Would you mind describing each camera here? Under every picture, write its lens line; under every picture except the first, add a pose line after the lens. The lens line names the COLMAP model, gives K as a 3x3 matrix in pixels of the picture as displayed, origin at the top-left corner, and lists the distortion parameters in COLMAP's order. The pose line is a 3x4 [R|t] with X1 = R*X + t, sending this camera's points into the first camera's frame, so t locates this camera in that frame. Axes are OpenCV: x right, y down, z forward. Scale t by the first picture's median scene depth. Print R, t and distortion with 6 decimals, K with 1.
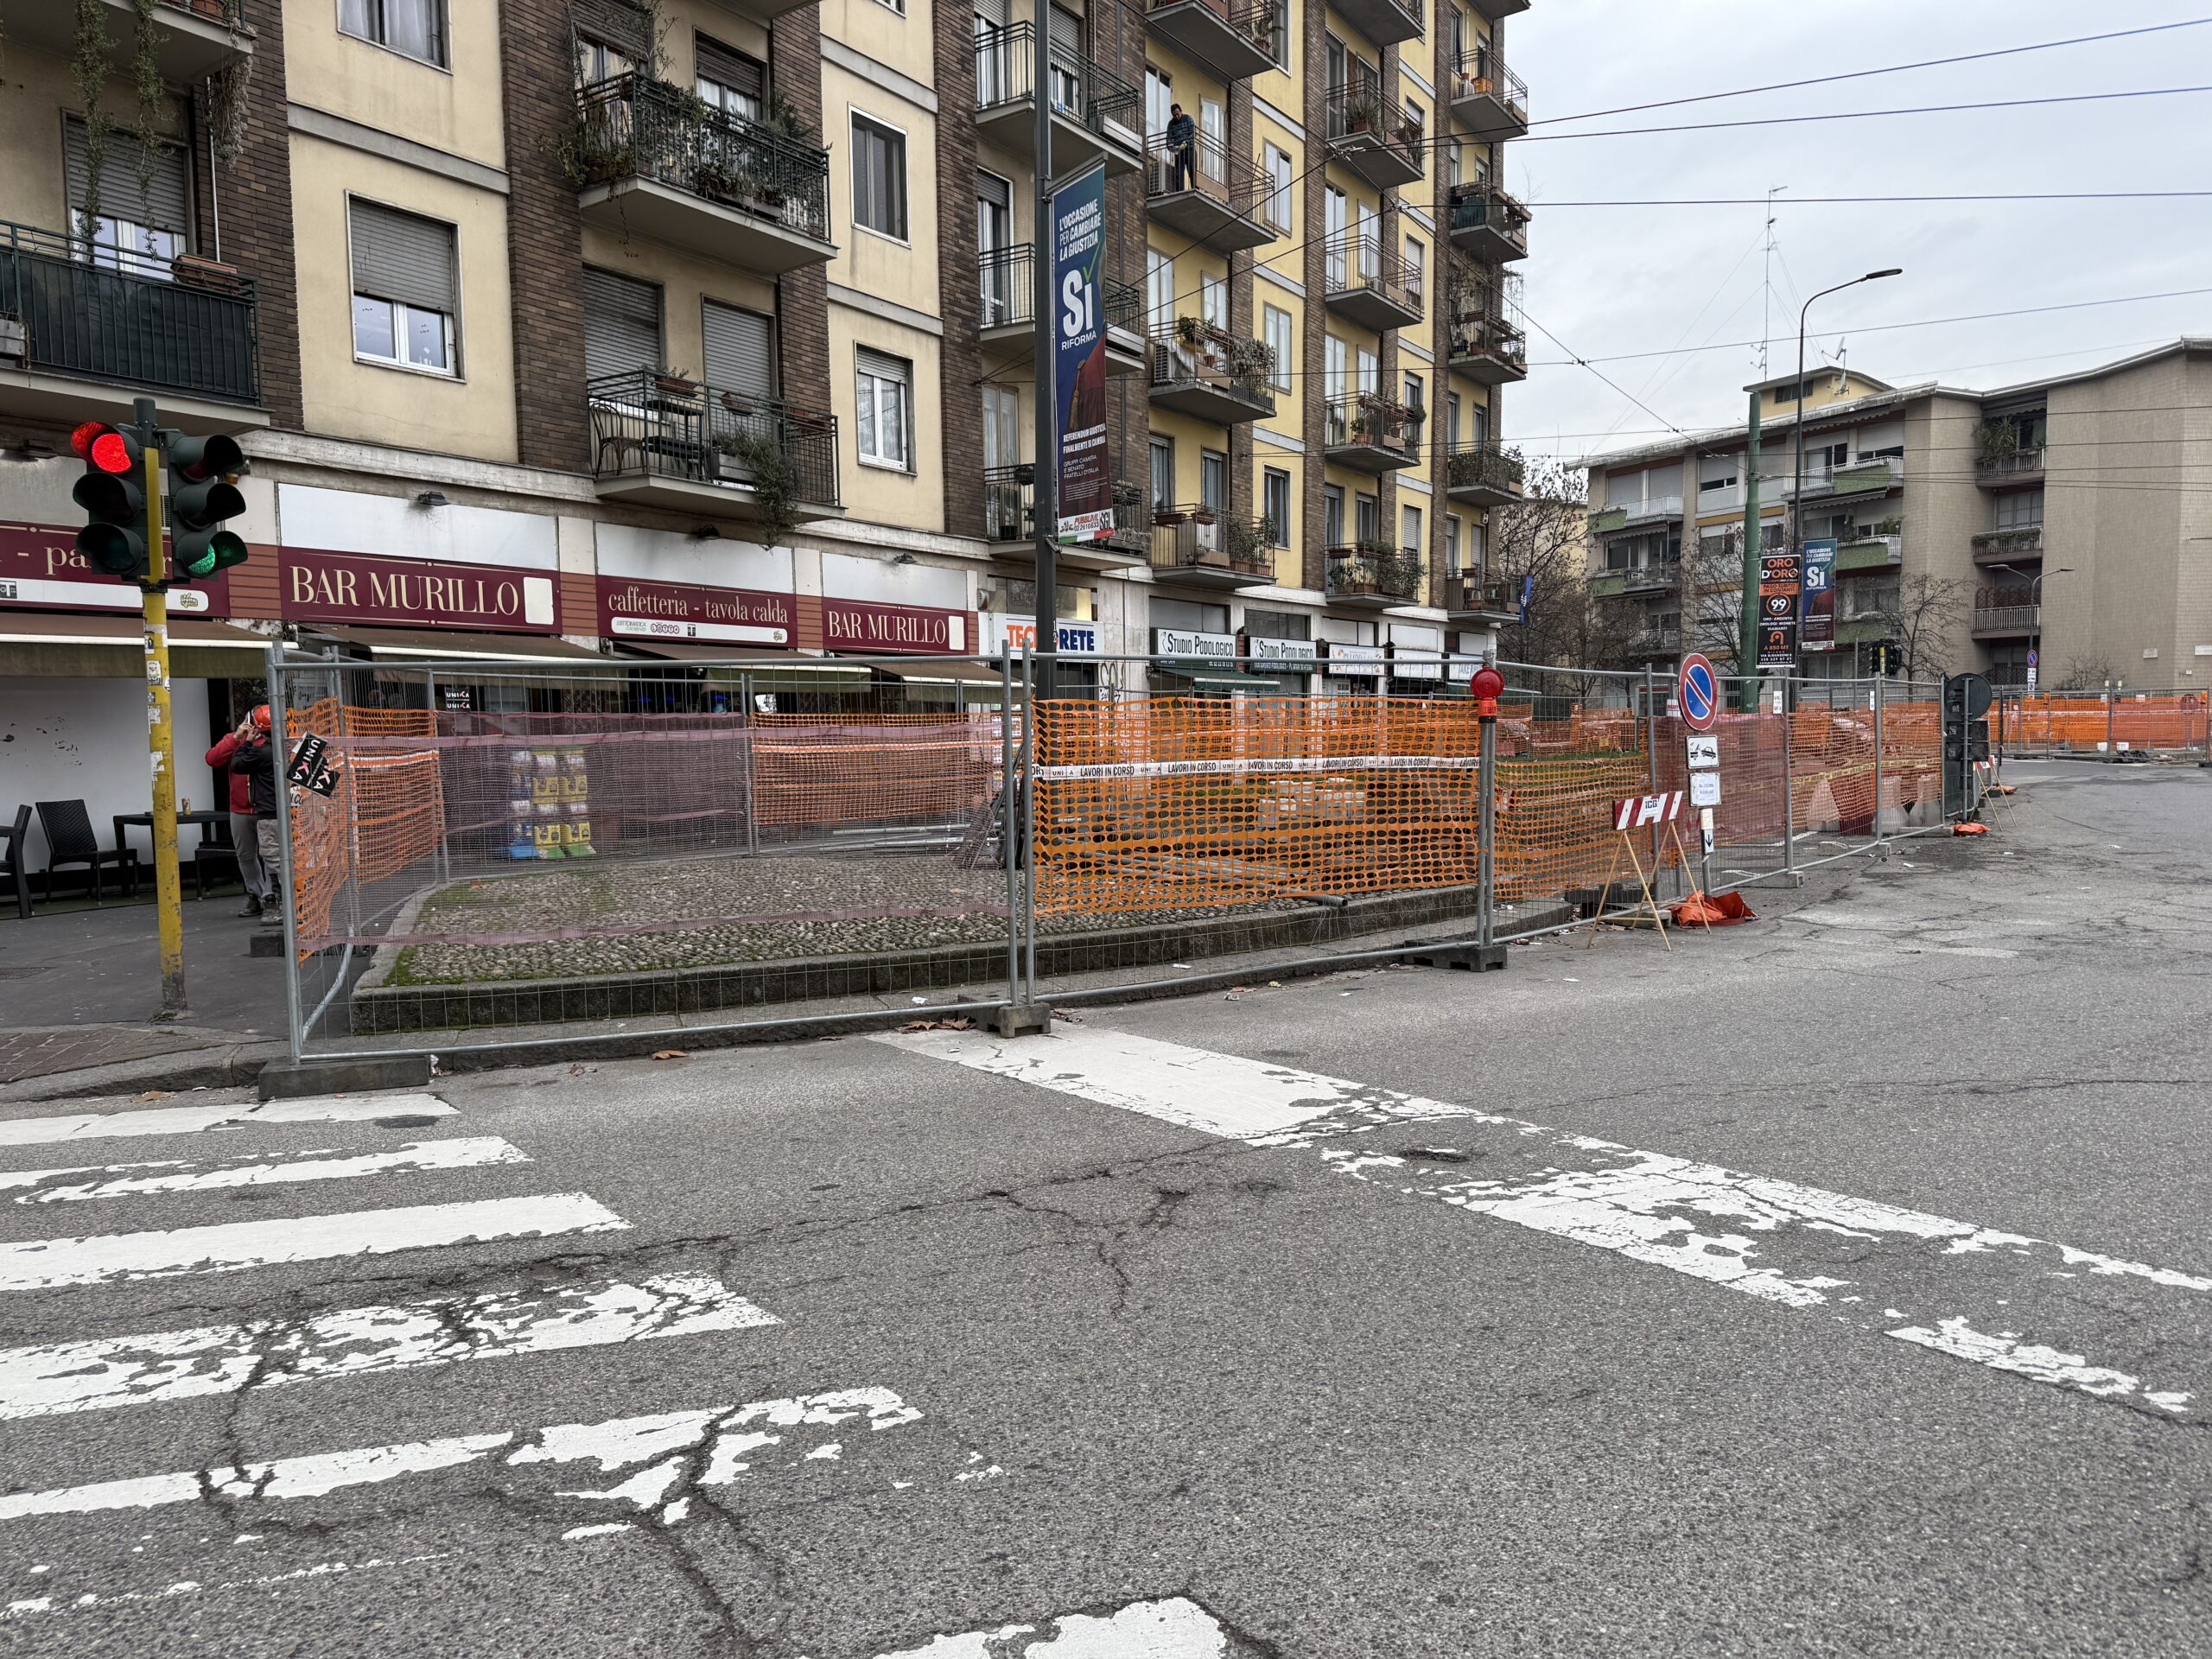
lens RADIAL K [[1558.8, 0, 1104.0], [0, 1558.8, 862.9], [0, 0, 1]] dist [0.174049, -0.284375]
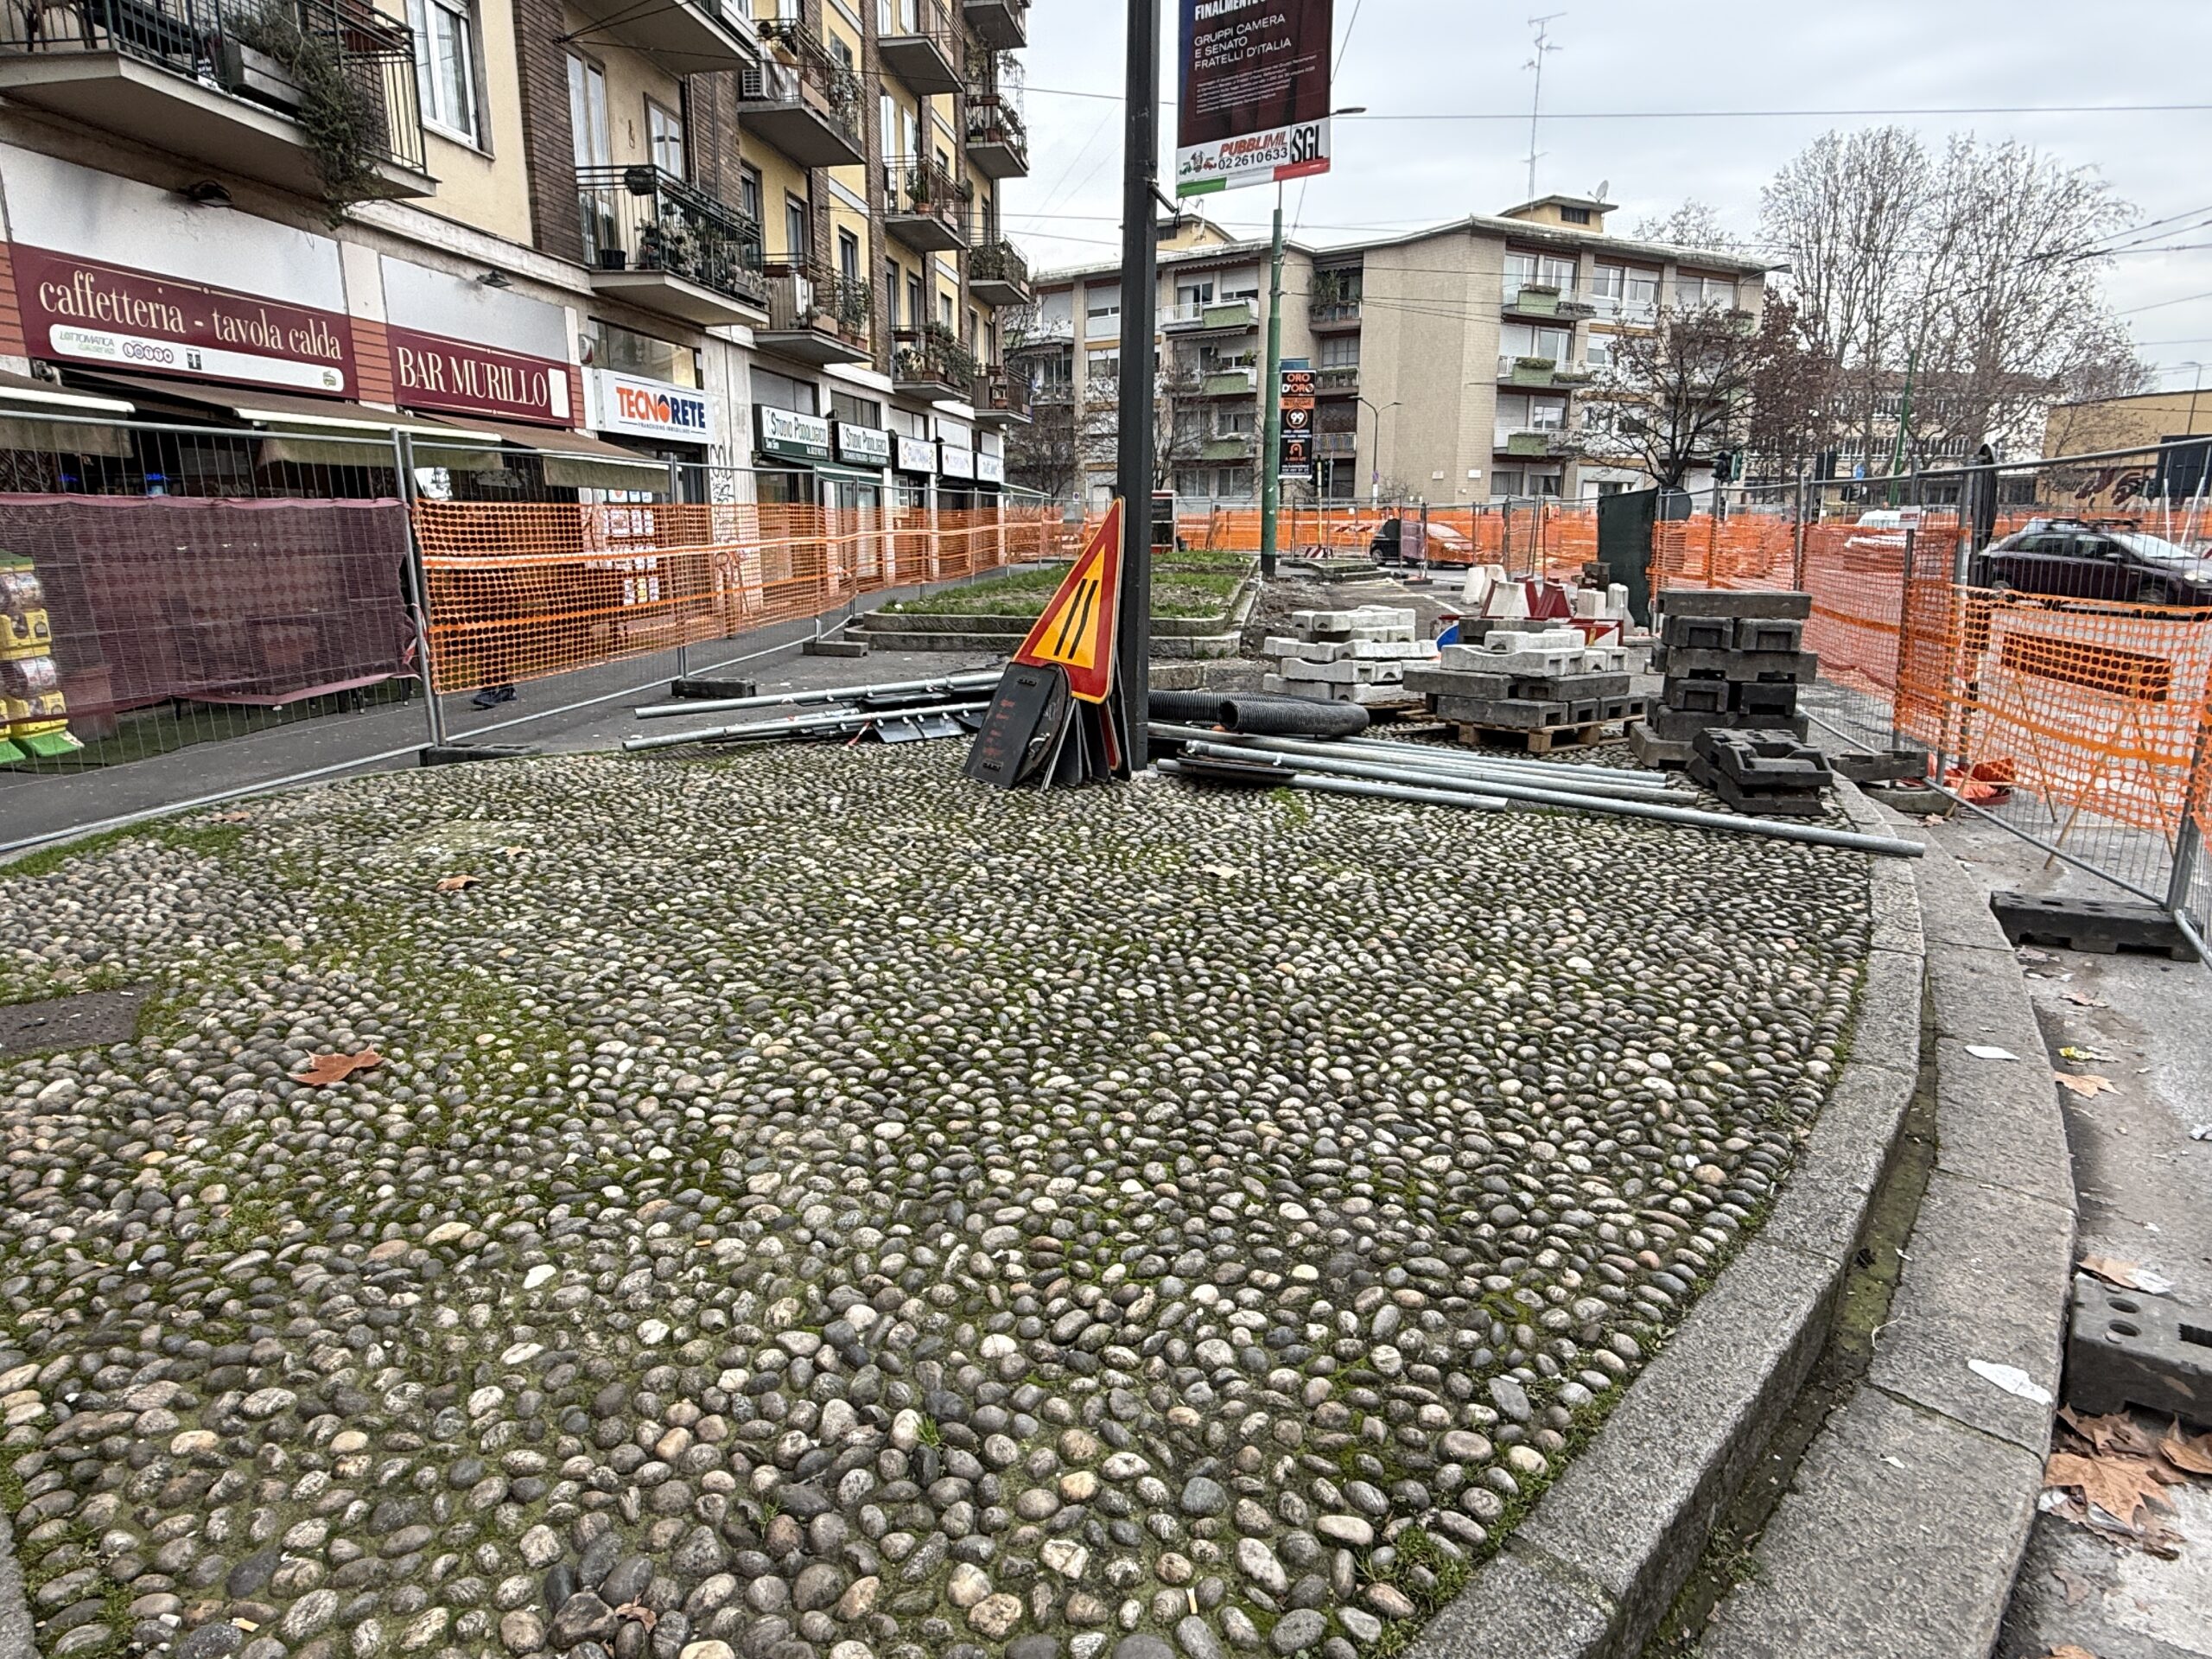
lens RADIAL K [[1337.9, 0, 1106.0], [0, 1337.9, 829.5], [0, 0, 1]] dist [0.000930, 0.001253]
pose [[0.901028, -0.085710, 0.425208, -0.121785], [0.026470, 0.989321, 0.143330, -0.022489], [-0.432952, -0.117890, 0.893675, 0.249102]]
